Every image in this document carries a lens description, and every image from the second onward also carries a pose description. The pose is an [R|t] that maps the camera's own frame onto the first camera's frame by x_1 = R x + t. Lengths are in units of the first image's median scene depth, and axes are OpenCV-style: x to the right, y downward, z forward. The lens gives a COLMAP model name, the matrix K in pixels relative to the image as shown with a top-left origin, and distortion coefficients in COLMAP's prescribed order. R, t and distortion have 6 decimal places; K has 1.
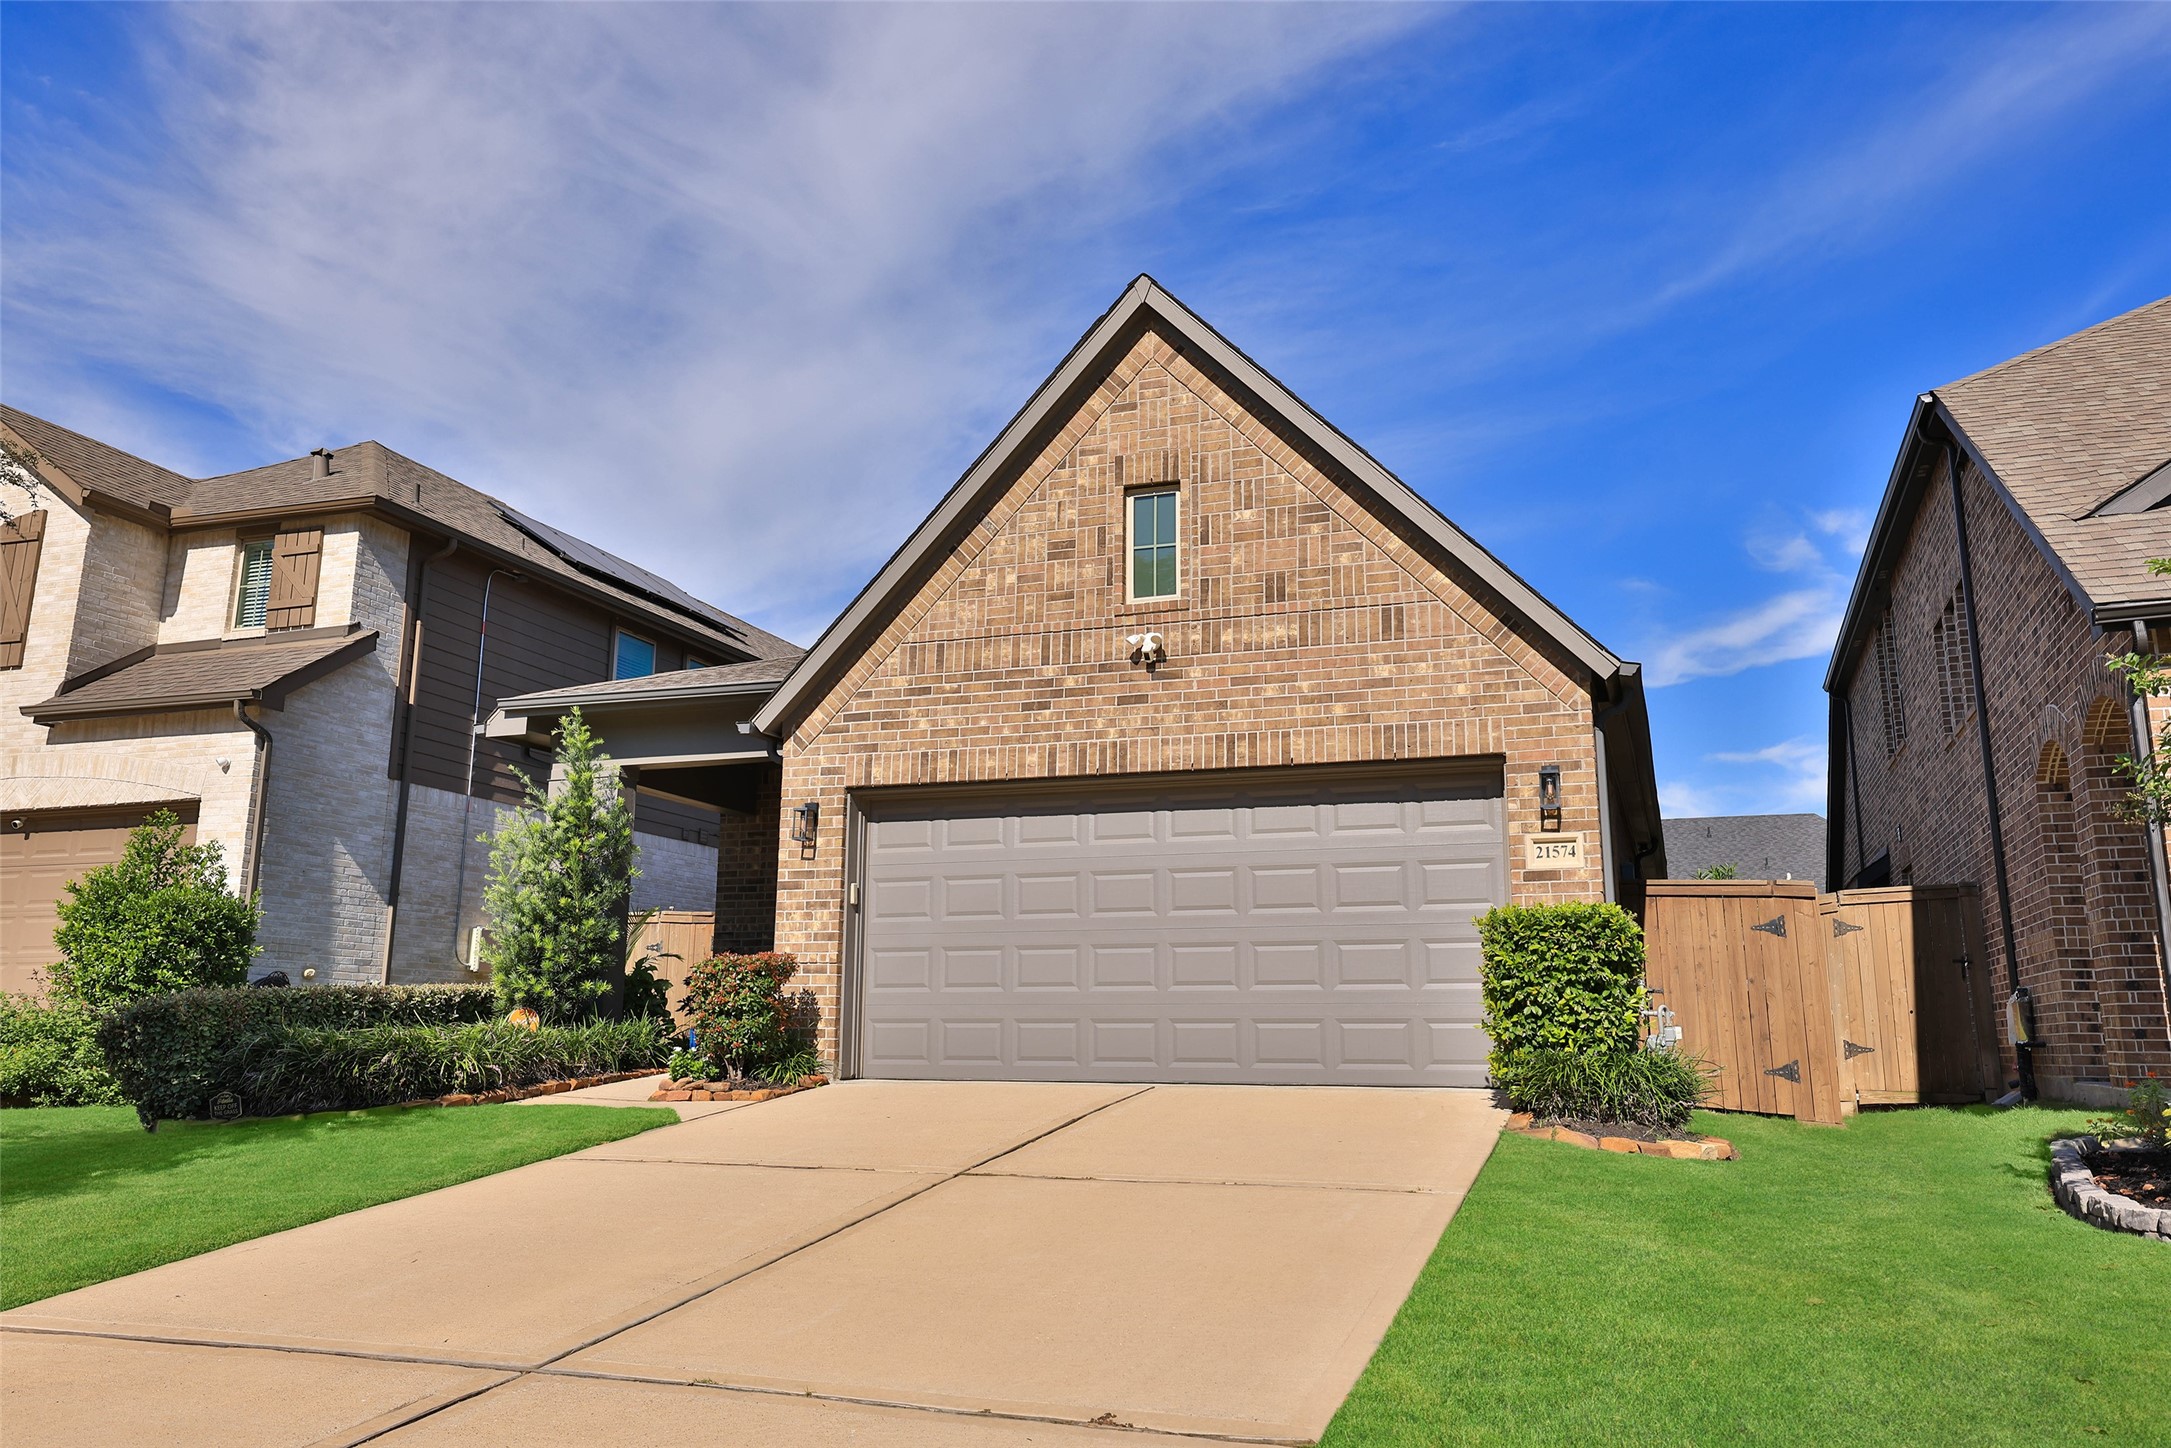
lens RADIAL K [[1583.9, 0, 1091.8], [0, 1583.9, 721.7], [0, 0, 1]] dist [0.010191, 0.000133]
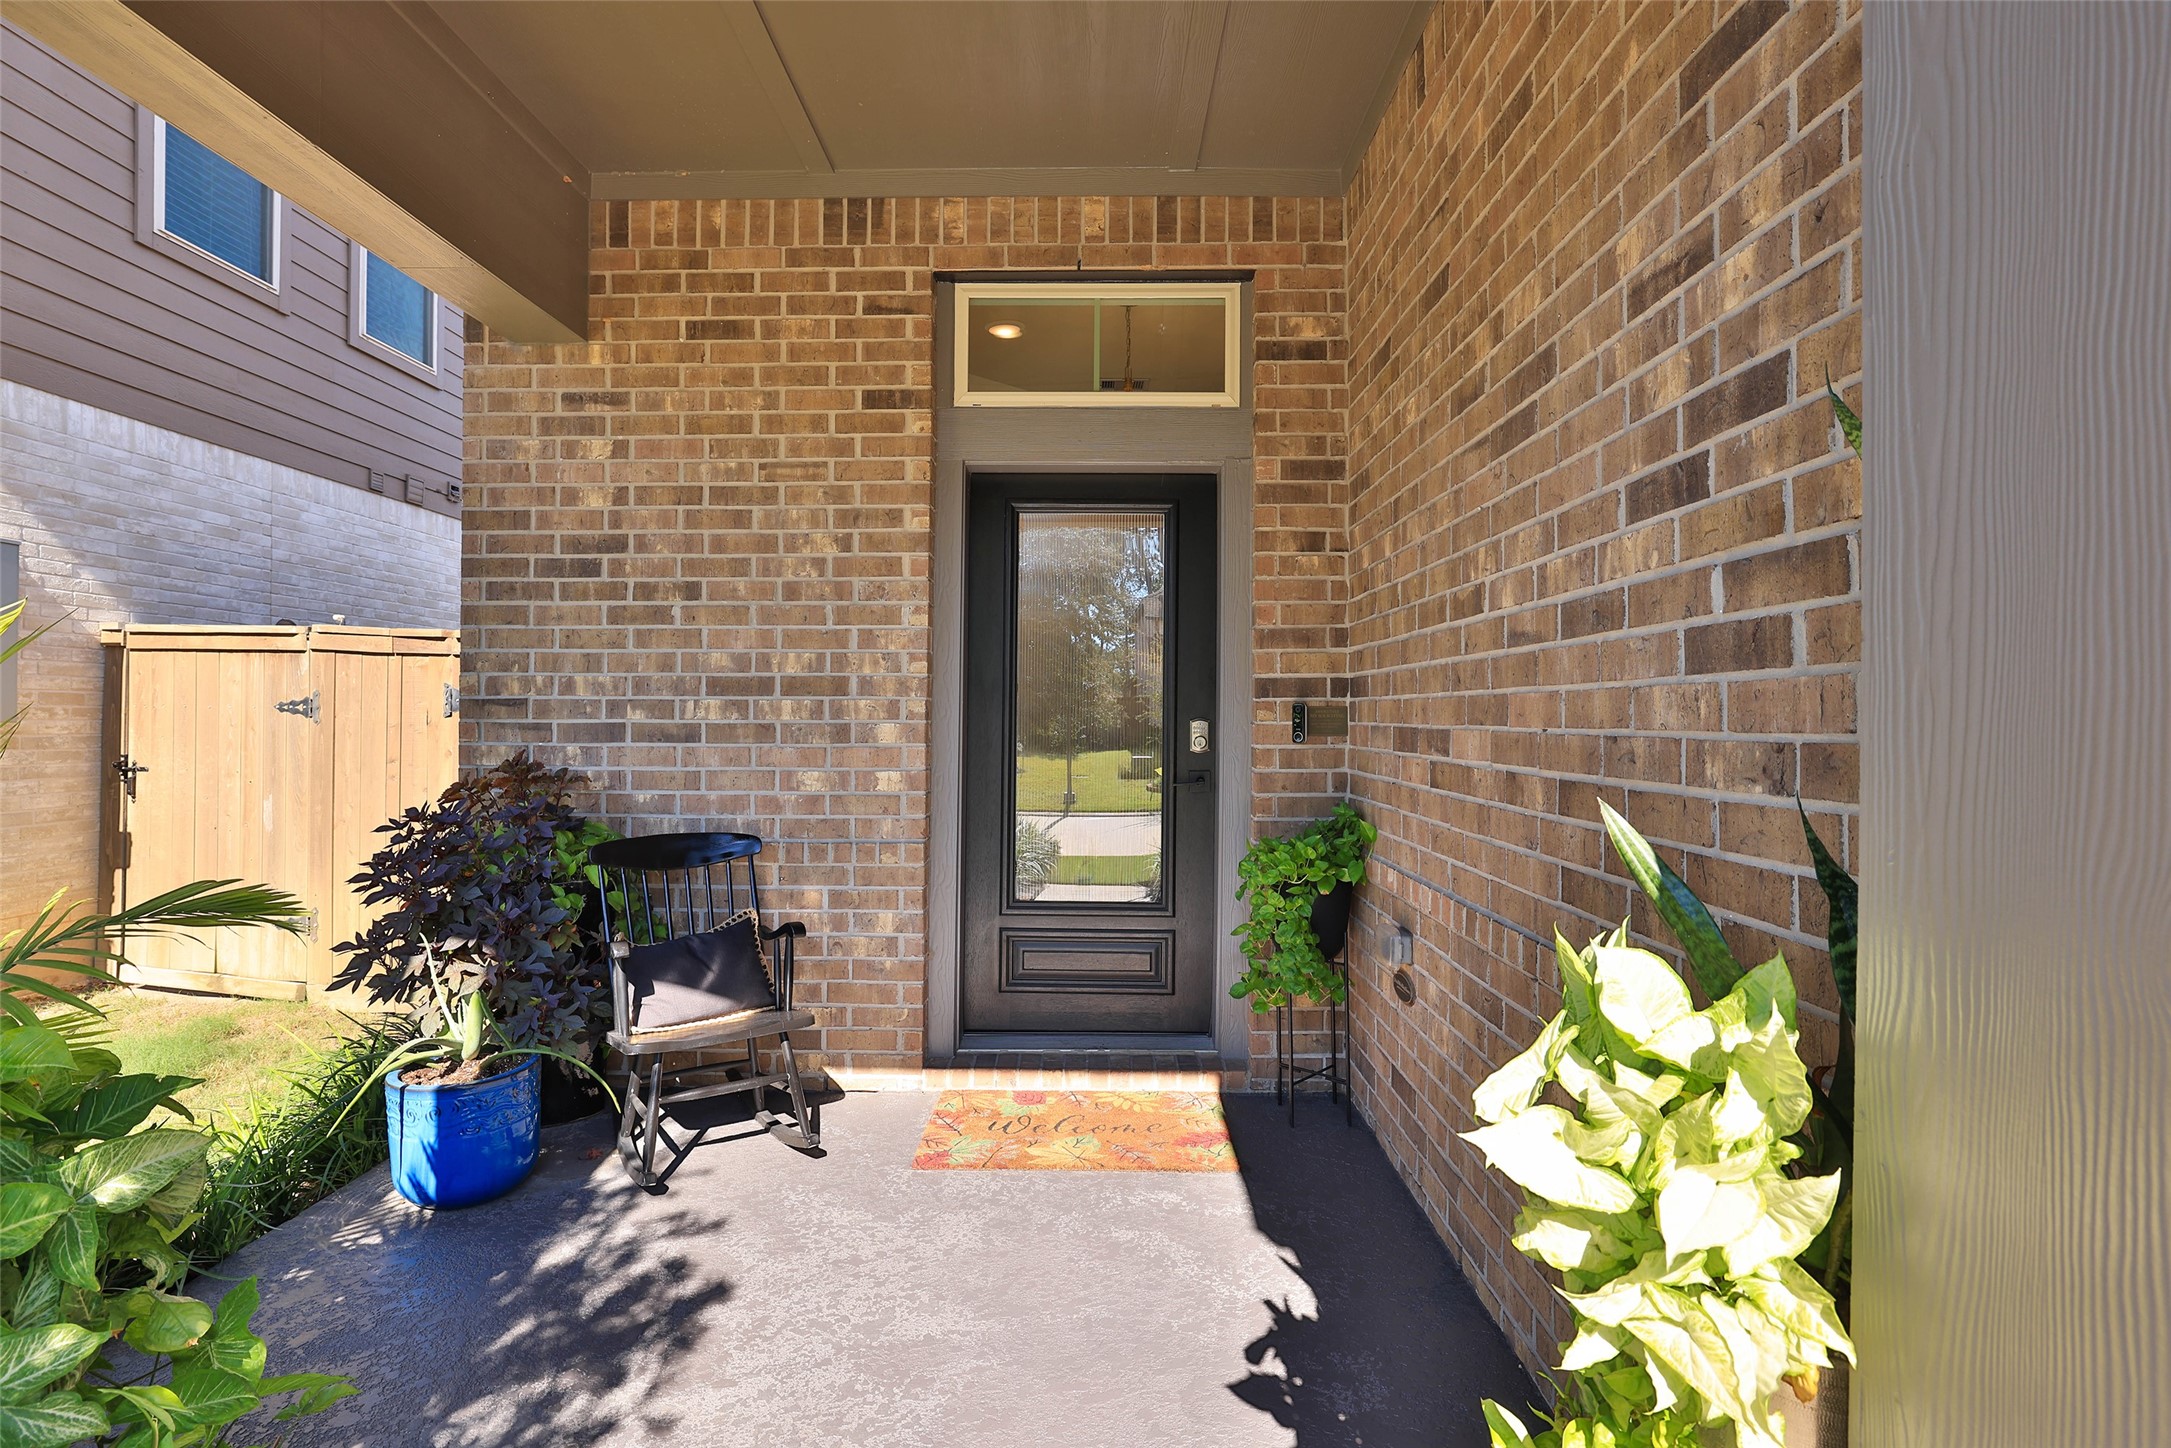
lens RADIAL K [[1014.6, 0, 1081.5], [0, 1014.6, 717.9], [0, 0, 1]] dist [-0.002345, -0.000099]
pose [[0.944941, -0.005737, 0.327190, -0.268506], [-0.061336, 0.979021, 0.194306, 0.128105], [-0.321441, -0.203676, 0.924766, 1.104504]]
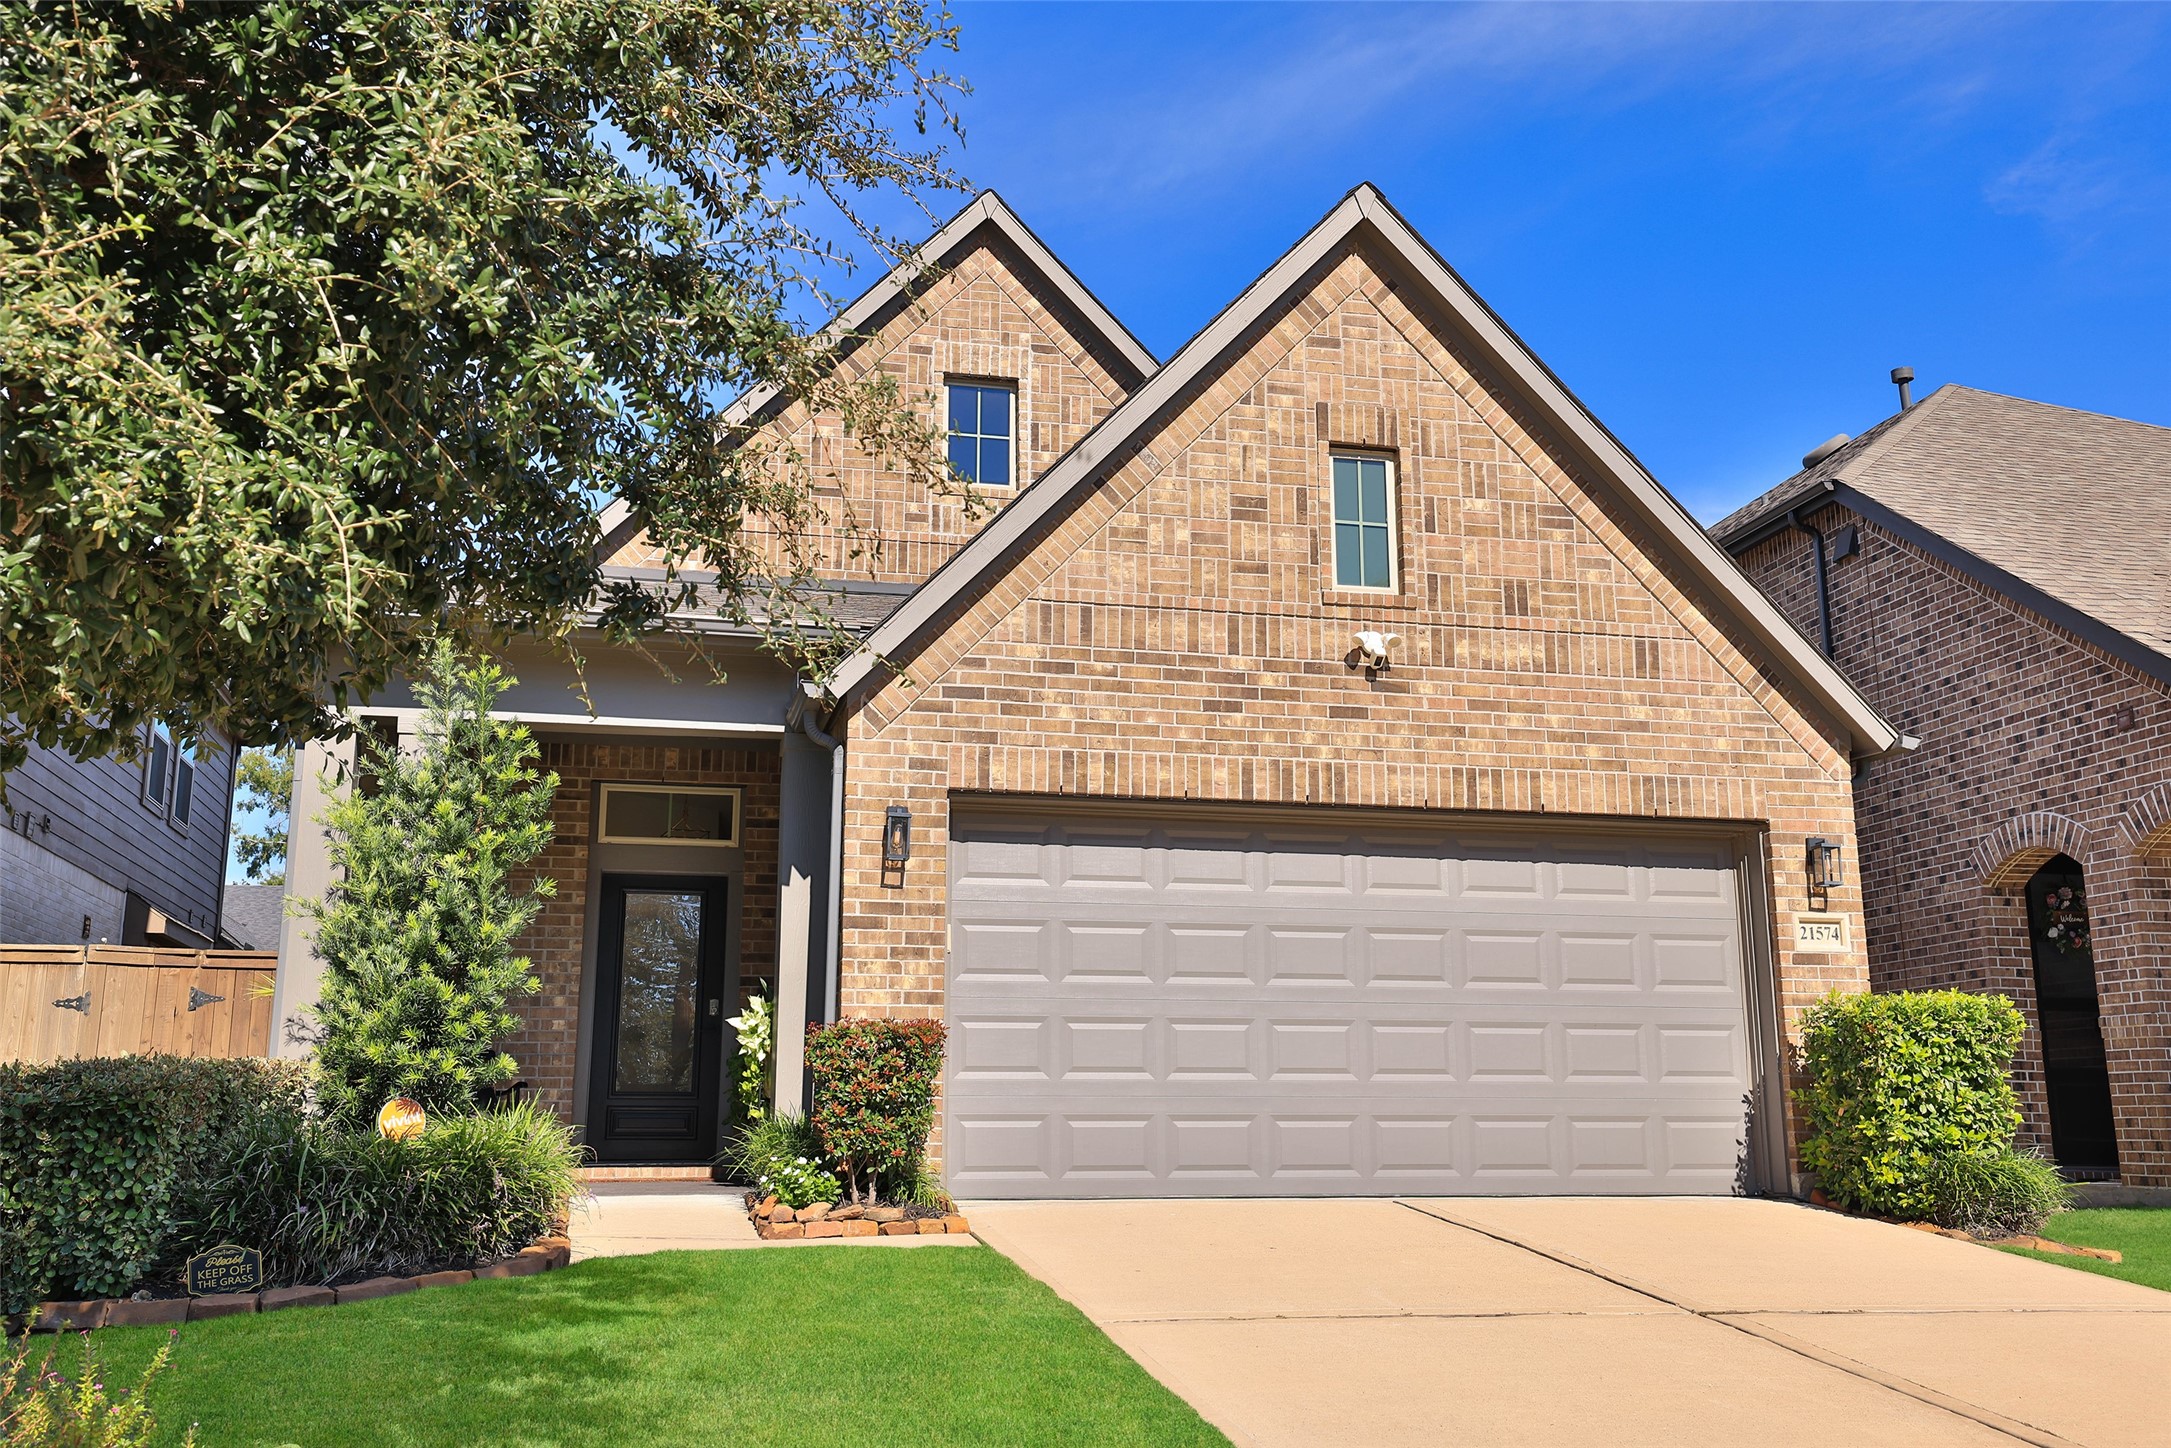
lens RADIAL K [[2036.7, 0, 1075.9], [0, 2036.7, 706.3], [0, 0, 1]] dist [0.049376, 0.000000]
pose [[0.844256, 0.106329, 0.525286, -0.622788], [-0.098766, 0.994202, -0.042507, 0.039723], [-0.526761, -0.015994, 0.849863, 0.201567]]
